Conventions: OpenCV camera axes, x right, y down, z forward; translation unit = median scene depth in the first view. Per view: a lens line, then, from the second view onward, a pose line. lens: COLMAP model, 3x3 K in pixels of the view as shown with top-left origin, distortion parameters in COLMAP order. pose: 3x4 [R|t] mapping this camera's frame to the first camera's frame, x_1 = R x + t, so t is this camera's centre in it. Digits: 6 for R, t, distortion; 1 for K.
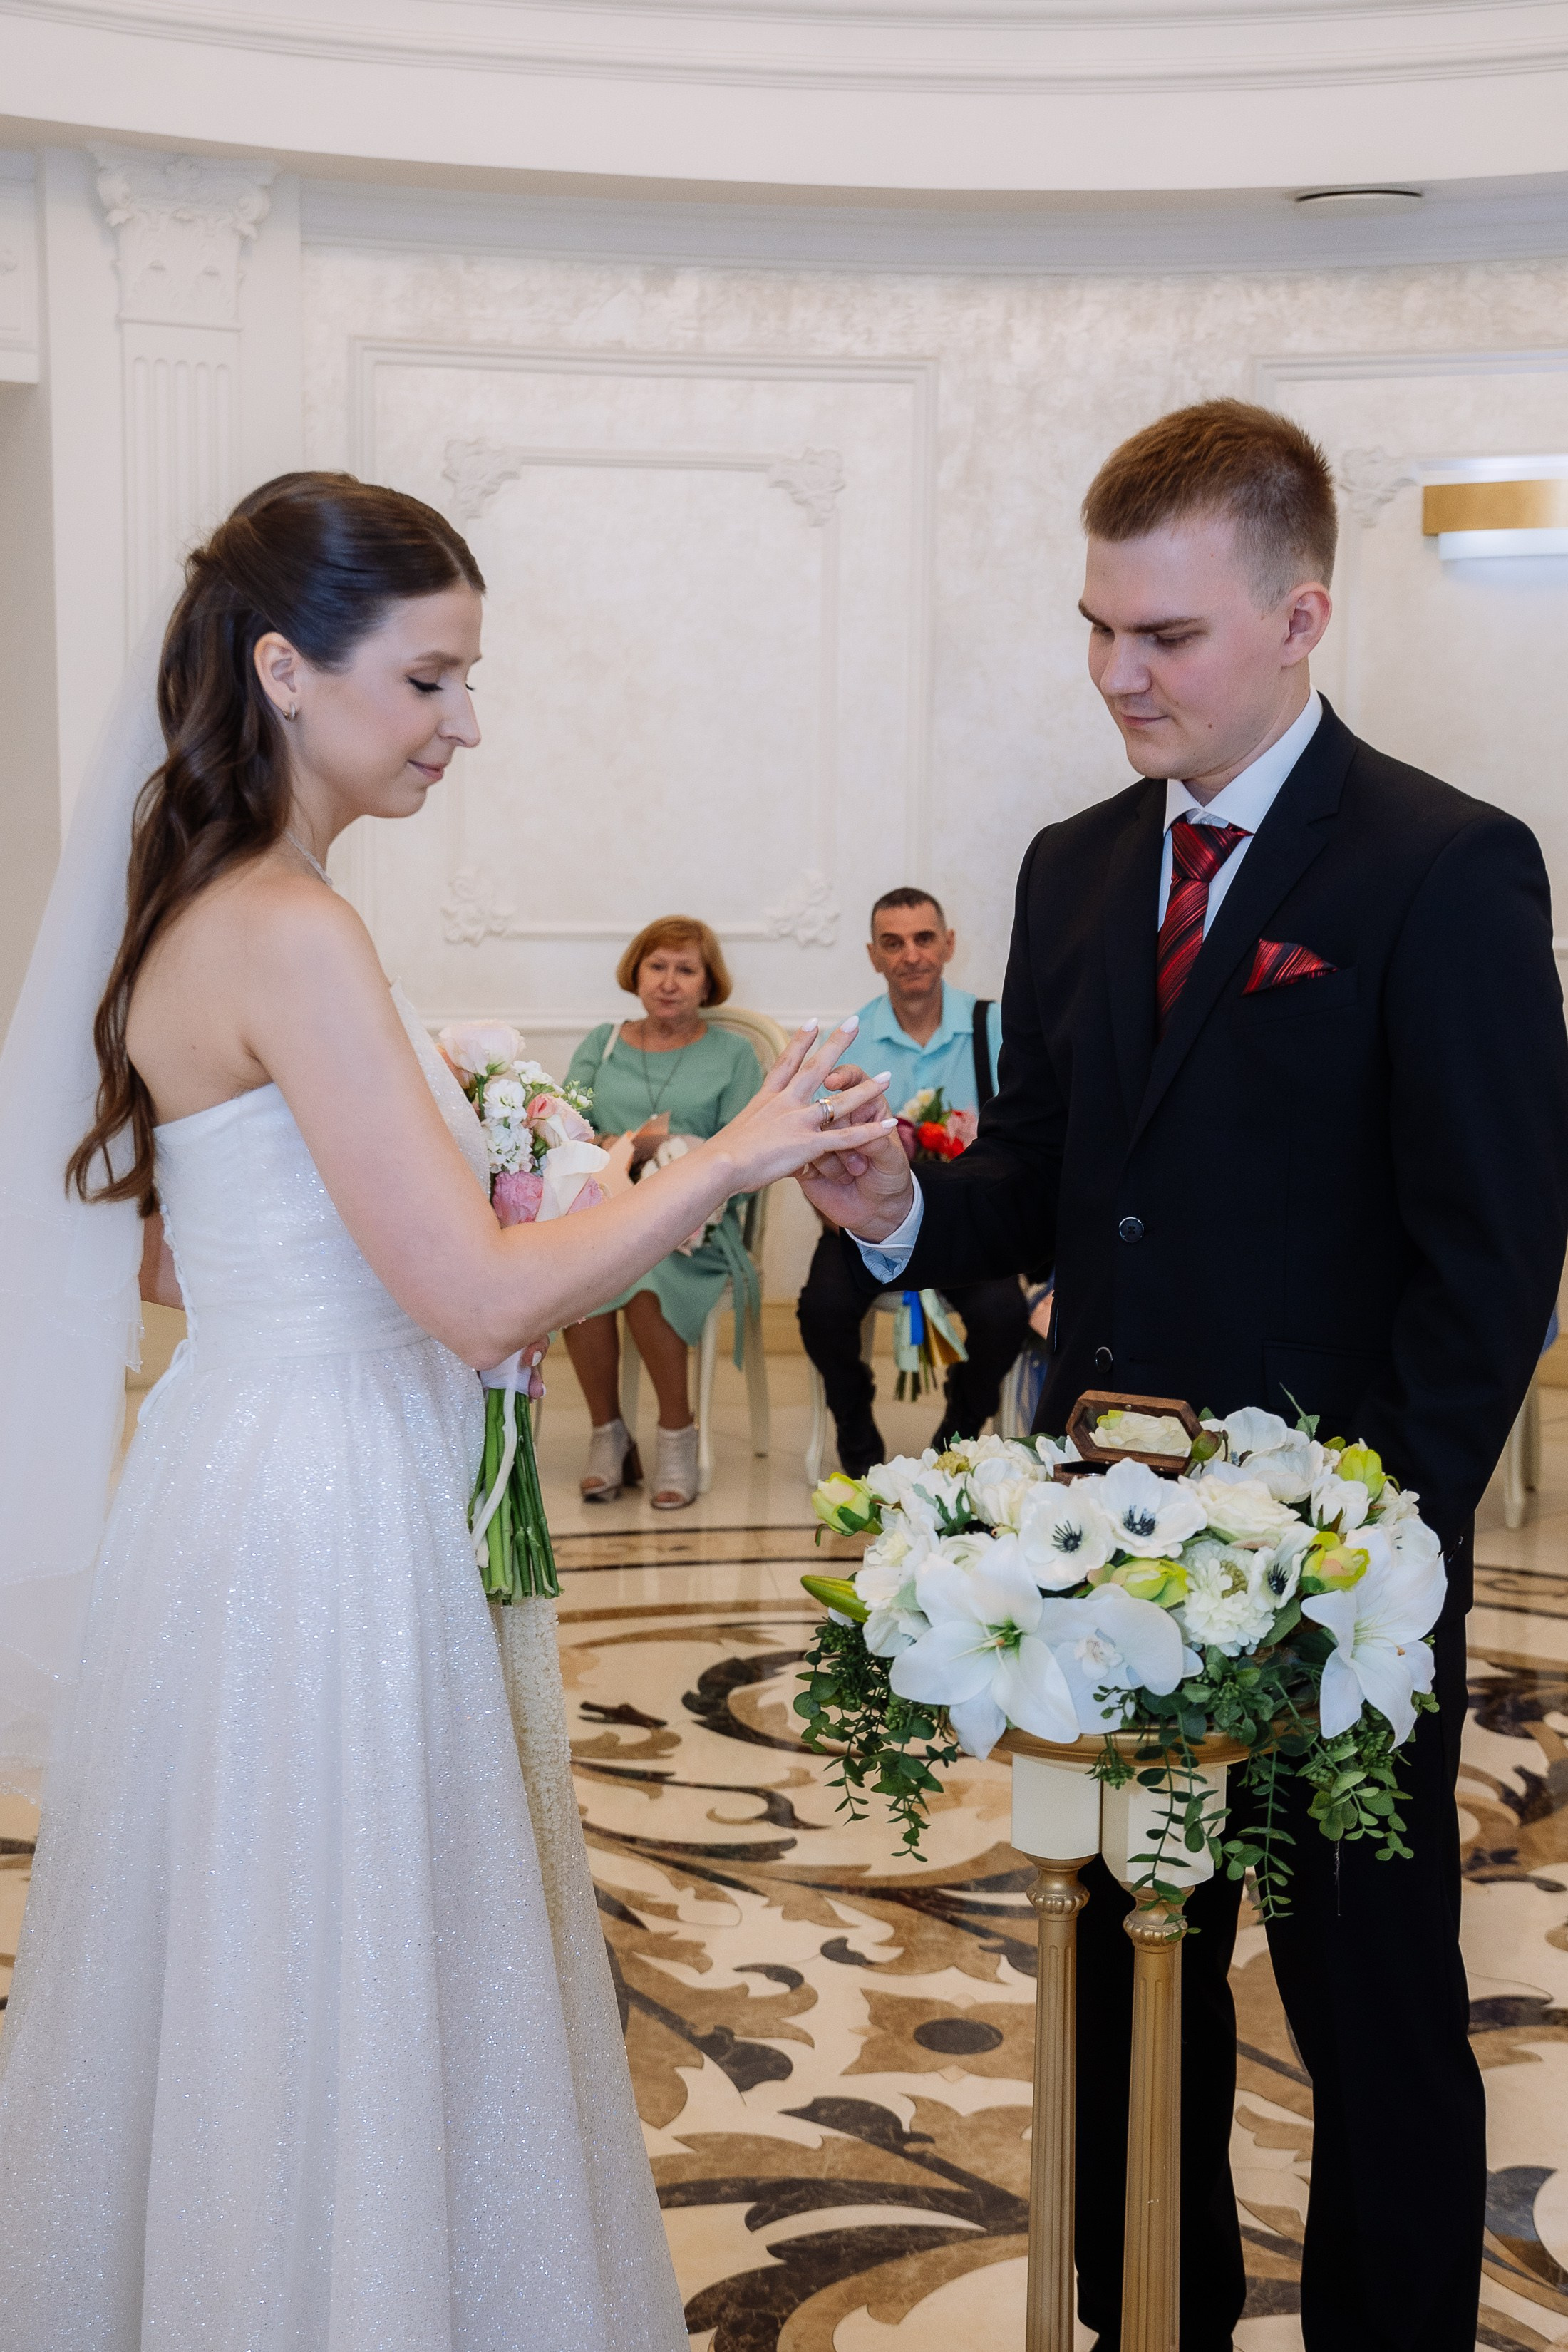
lens RADIAL K [[2966.2, 0, 836.2], [0, 2966.2, 1129.8], [0, 0, 1]] dist [0.014958, 0.092506]
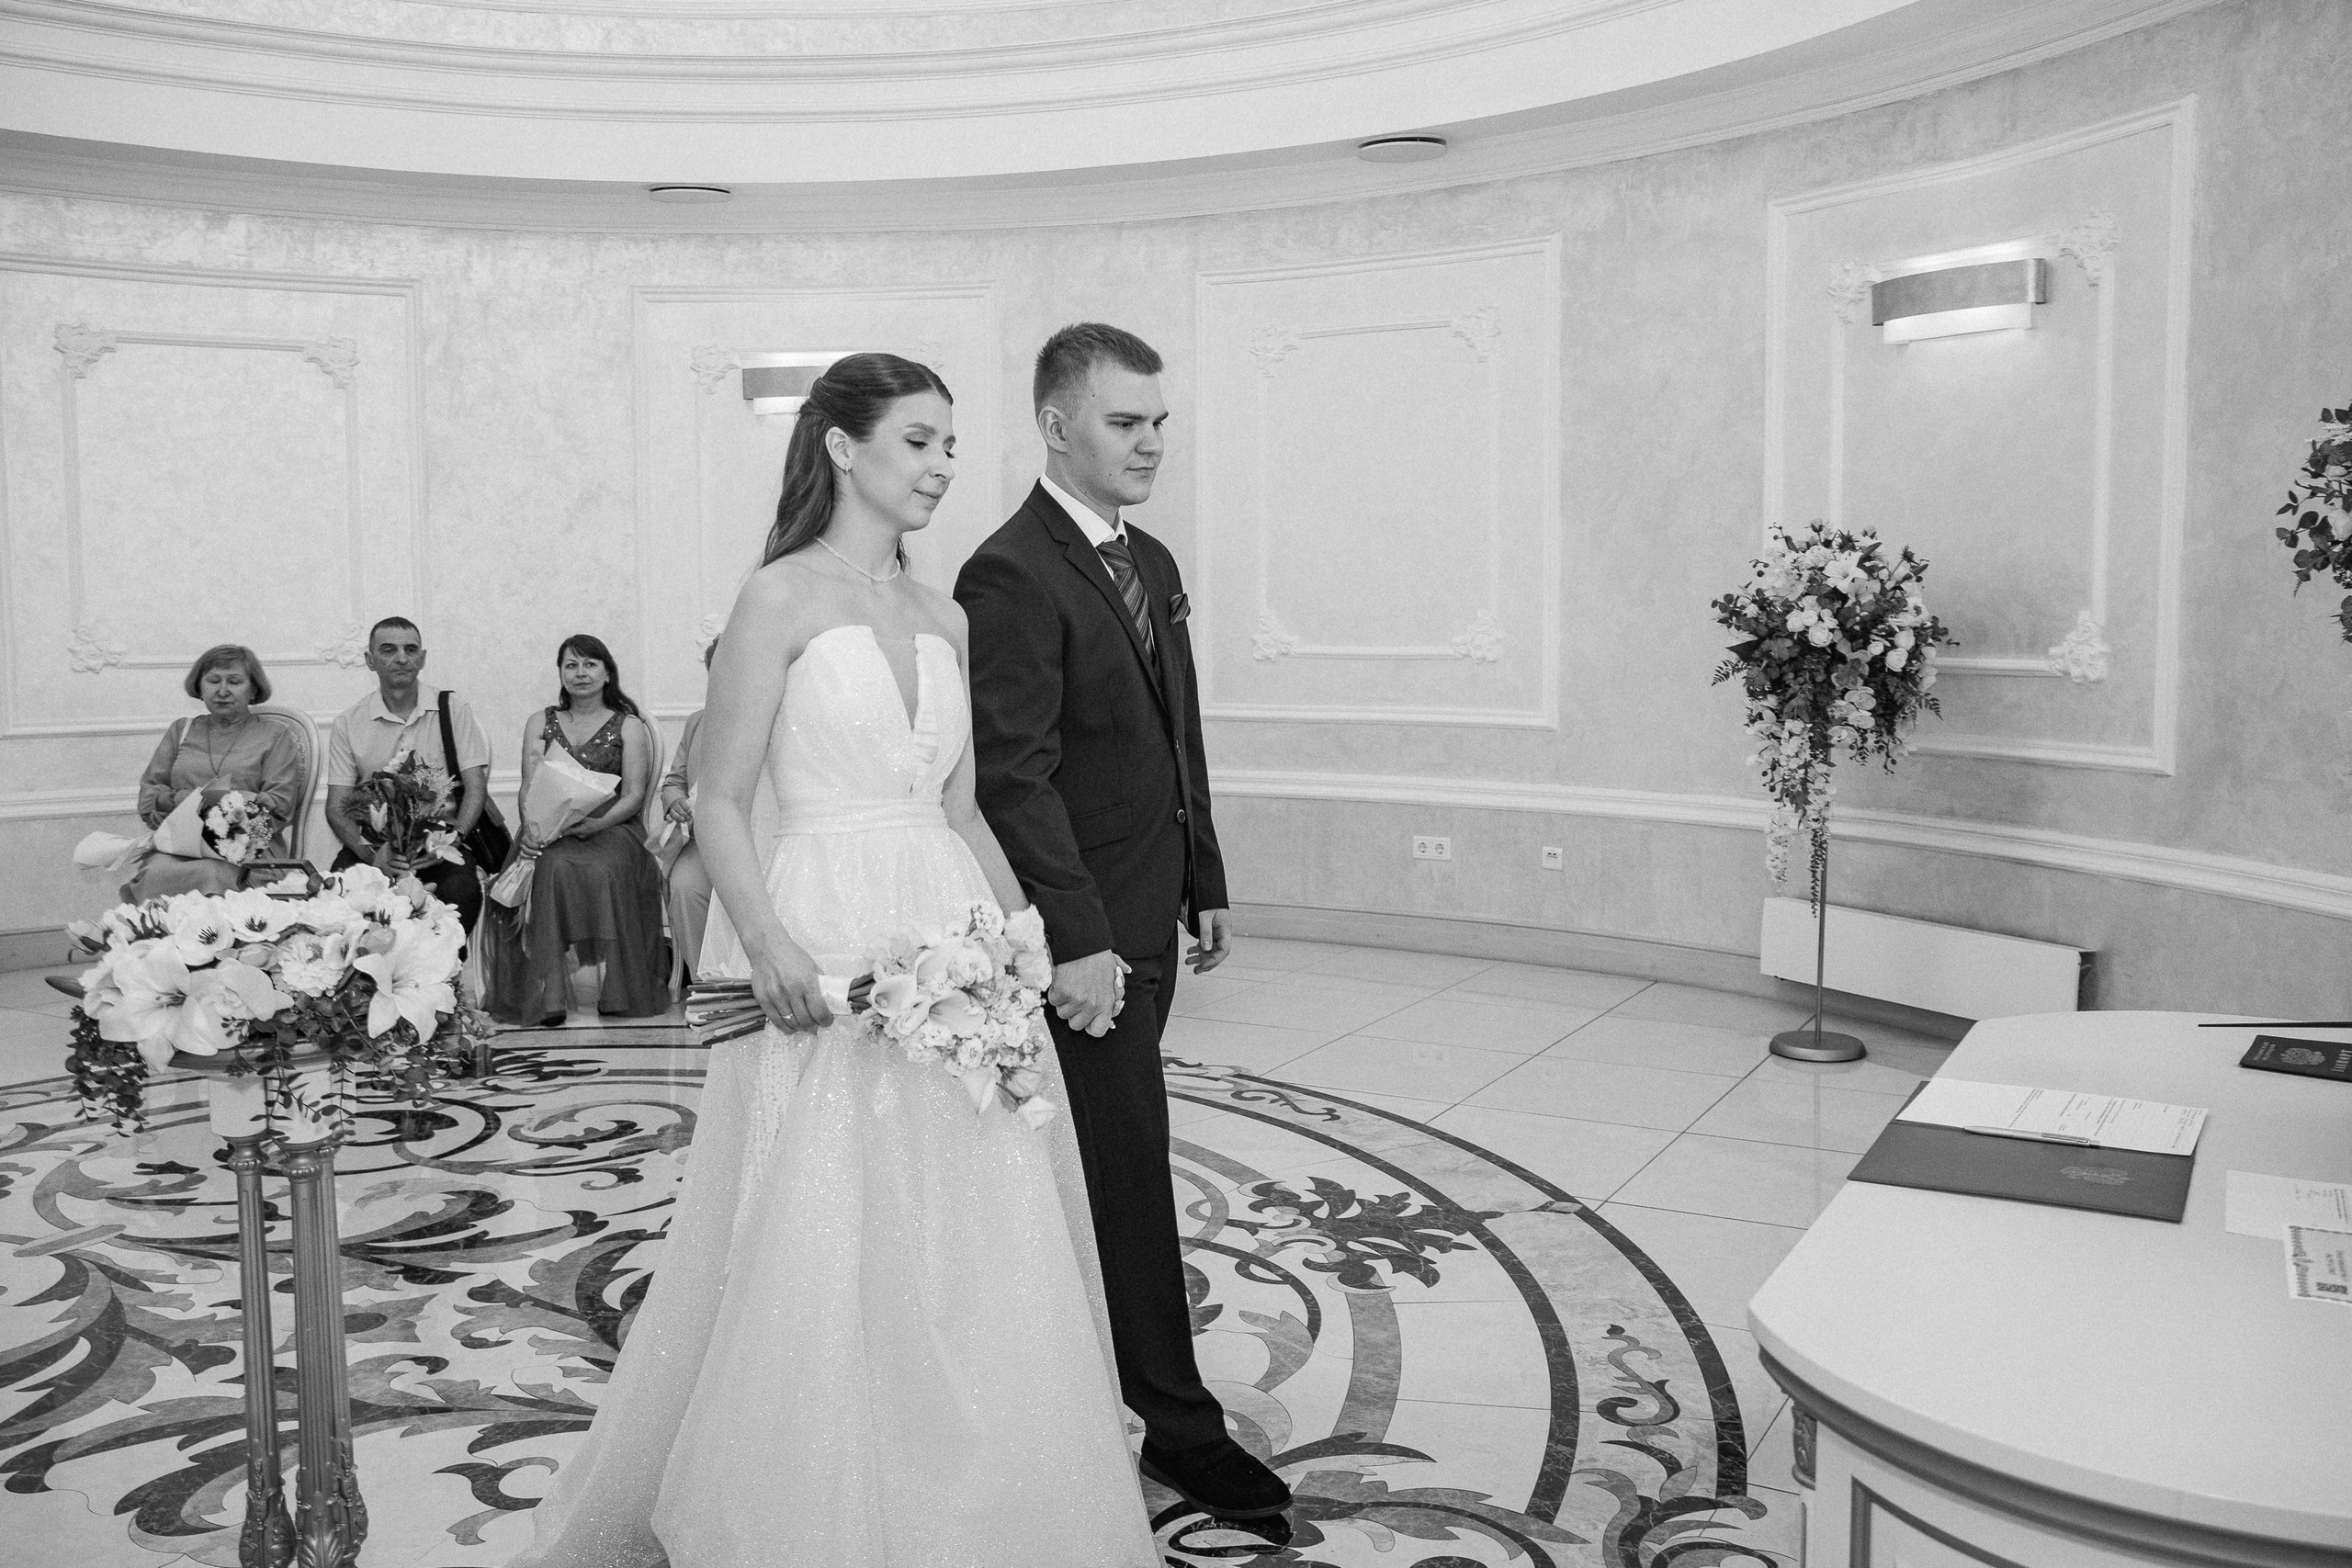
lens RADIAL K [[1930.7, 0, 1215.6], [0, 1930.7, 756.0], [0, 0, 1]] dist [-0.083510, 0.096998]
pose [[0.933187, -0.045723, 0.356470, 0.057372], [0.053735, 0.998476, -0.012601, 0.019540], [-0.355351, 0.030914, 0.934222, -0.054848]]
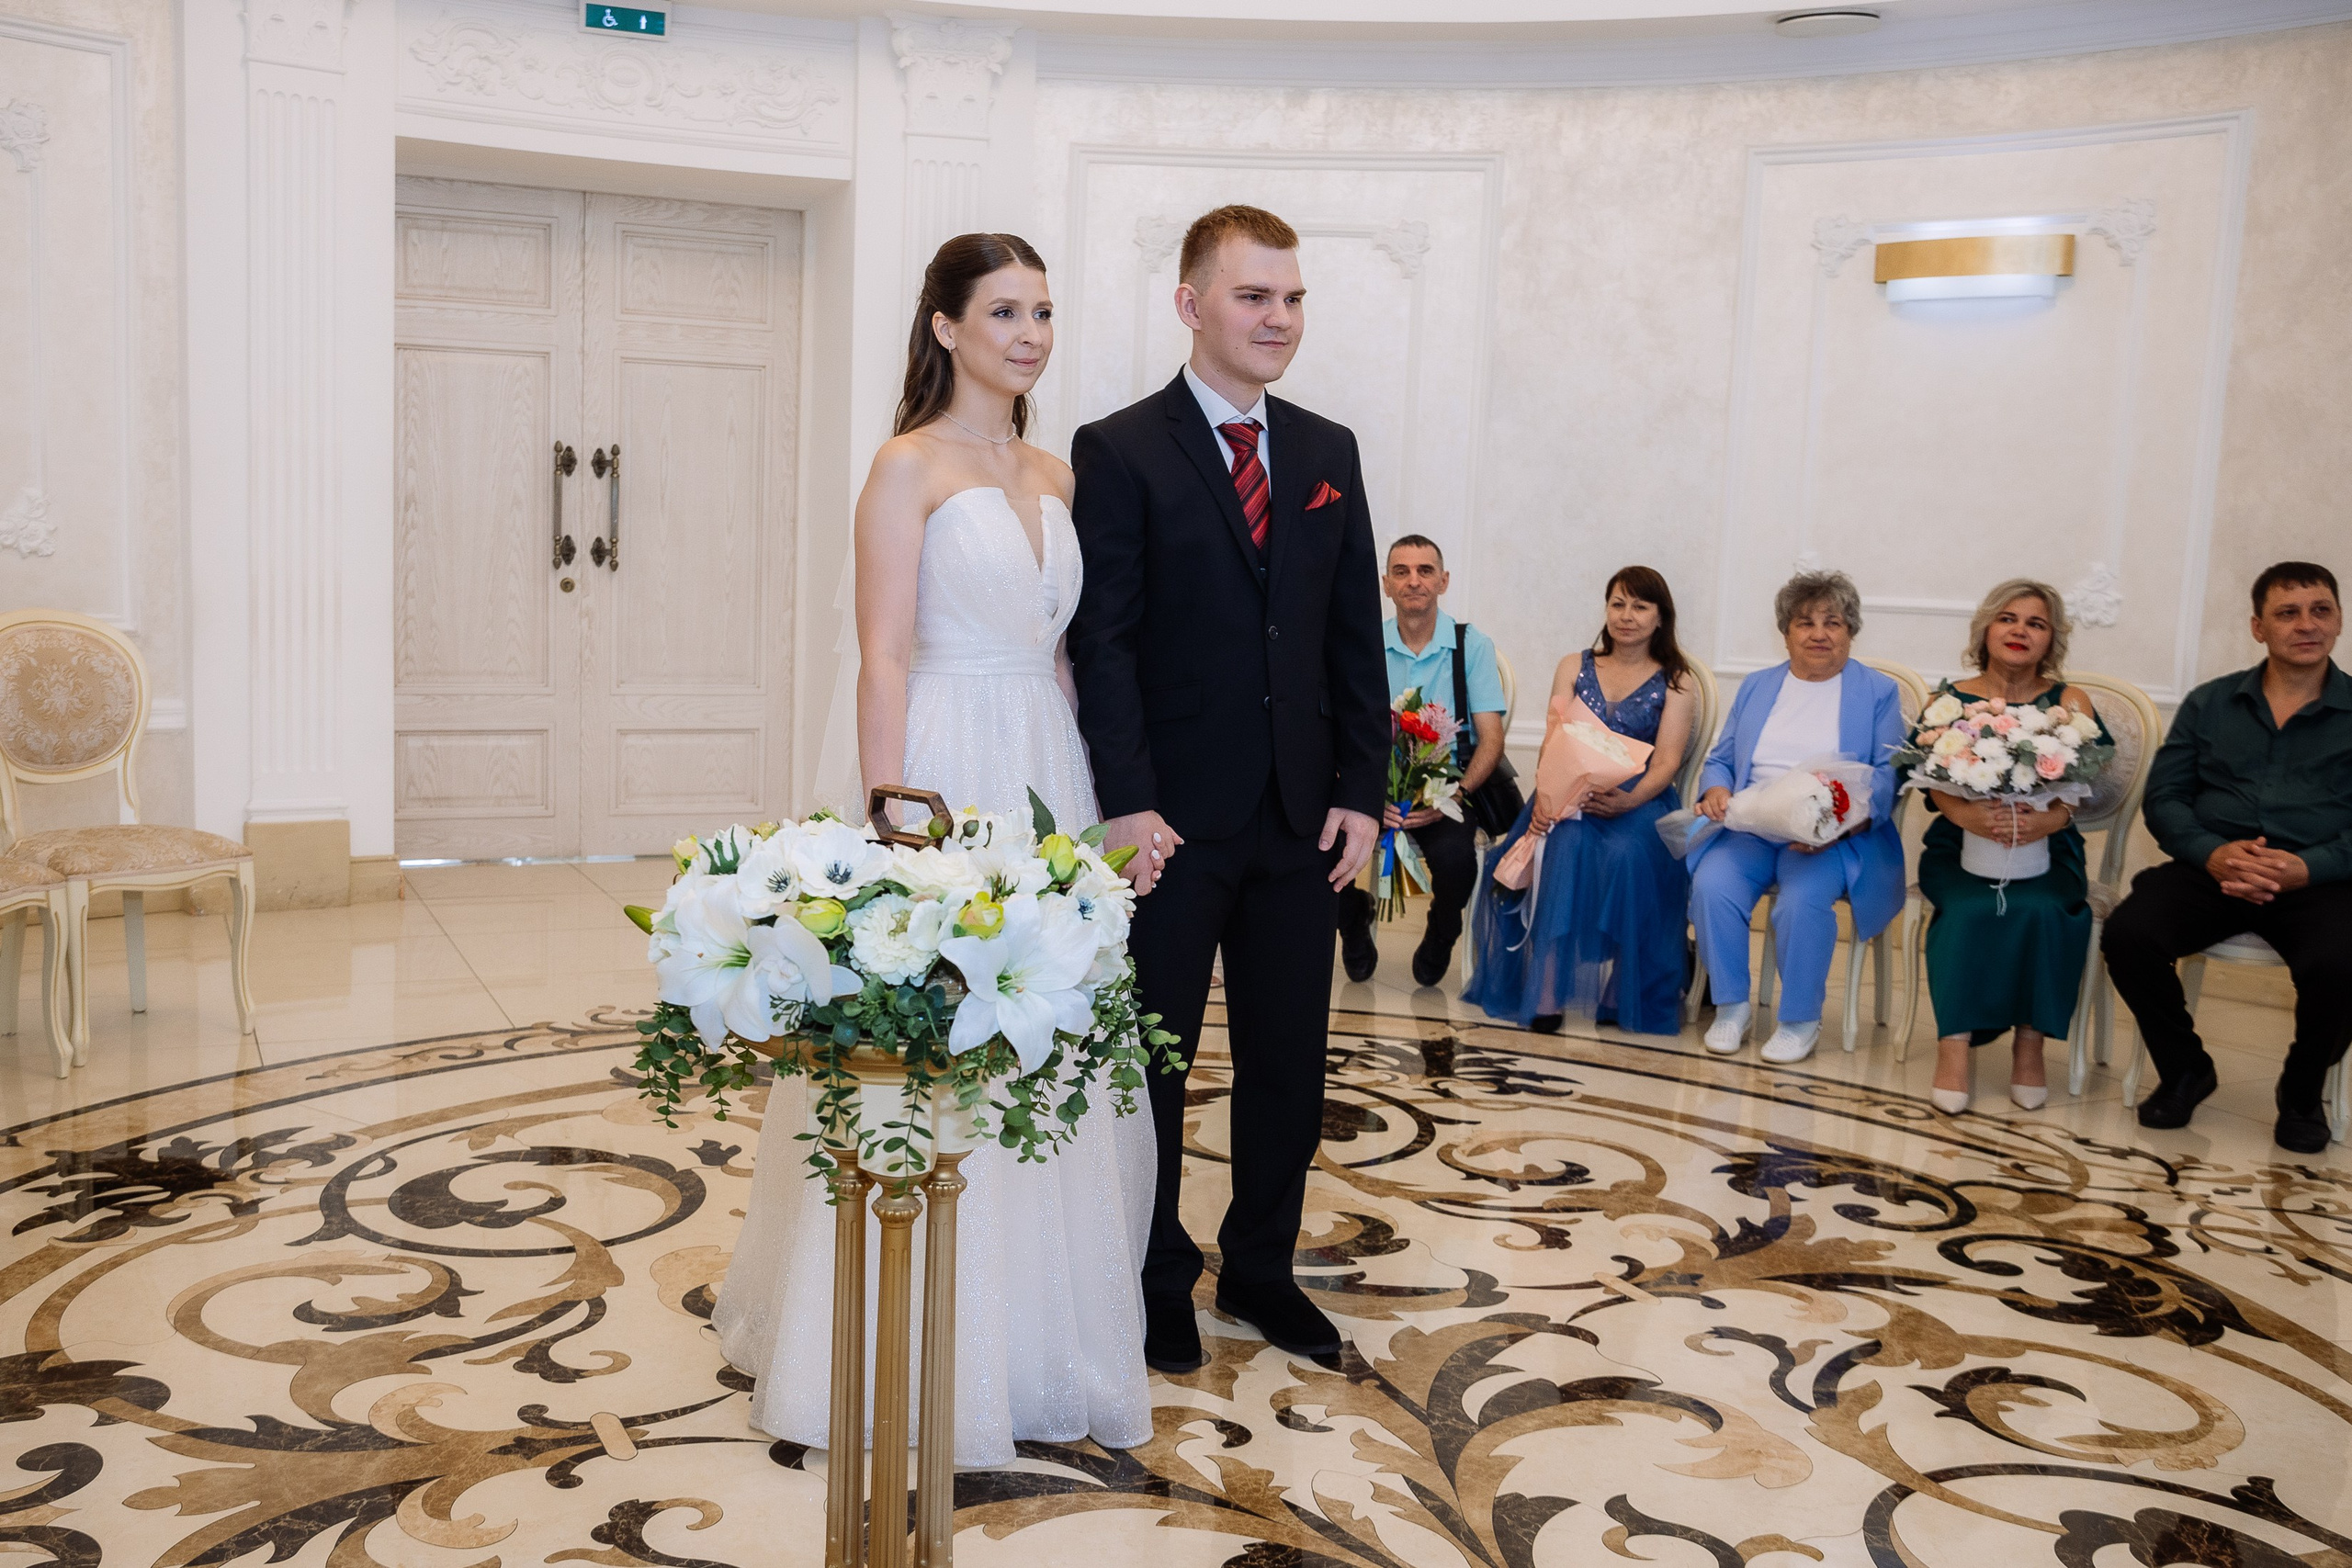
lens RADIAL K [[2111.4, 0, 1076.1], [0, 2111.4, 806.1], [0, 0, 1]] dist [-0.075692, 0.094111]
pose [[0.966512, 0.055158, -0.250625, 0.103427], [-0.050358, 0.998405, 0.025529, 0.018981], [0.251633, -0.012053, 0.967748, 0.042551]]
